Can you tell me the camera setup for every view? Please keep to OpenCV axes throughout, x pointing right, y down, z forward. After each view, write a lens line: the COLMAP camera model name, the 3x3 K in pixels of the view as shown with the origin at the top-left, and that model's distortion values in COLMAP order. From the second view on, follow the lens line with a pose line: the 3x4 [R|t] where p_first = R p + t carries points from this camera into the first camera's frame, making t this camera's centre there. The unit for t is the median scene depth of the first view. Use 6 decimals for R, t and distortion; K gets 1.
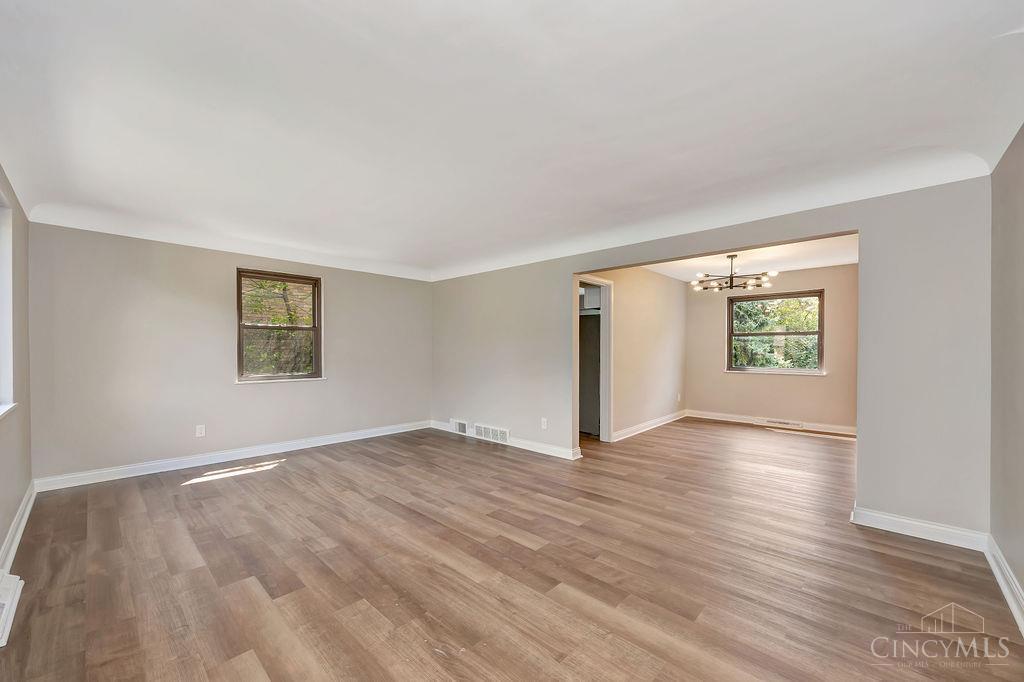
lens RADIAL K [[396.0, 0, 518.0], [0, 396.0, 347.9], [0, 0, 1]] dist [0.000257, 0.000005]
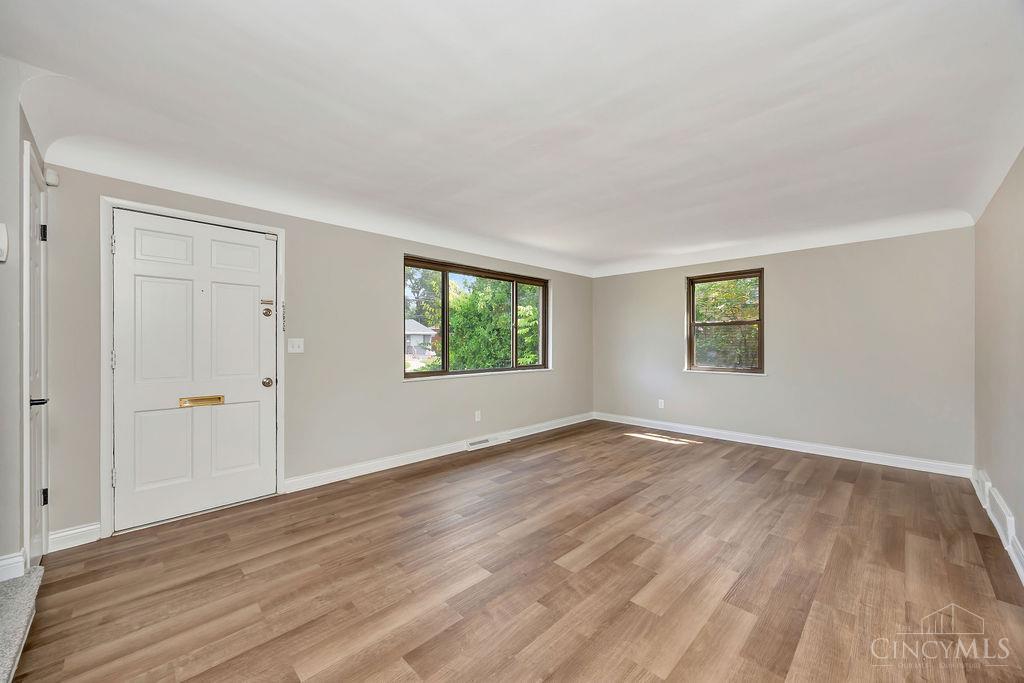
lens RADIAL K [[396.0, 0, 522.0], [0, 396.0, 343.9], [0, 0, 1]] dist [0.000257, 0.000005]
pose [[-0.019053, -0.000581, -0.999818, 0.691705], [0.005182, 0.999986, -0.000679, 0.003684], [0.999805, -0.005194, -0.019050, 0.679307]]
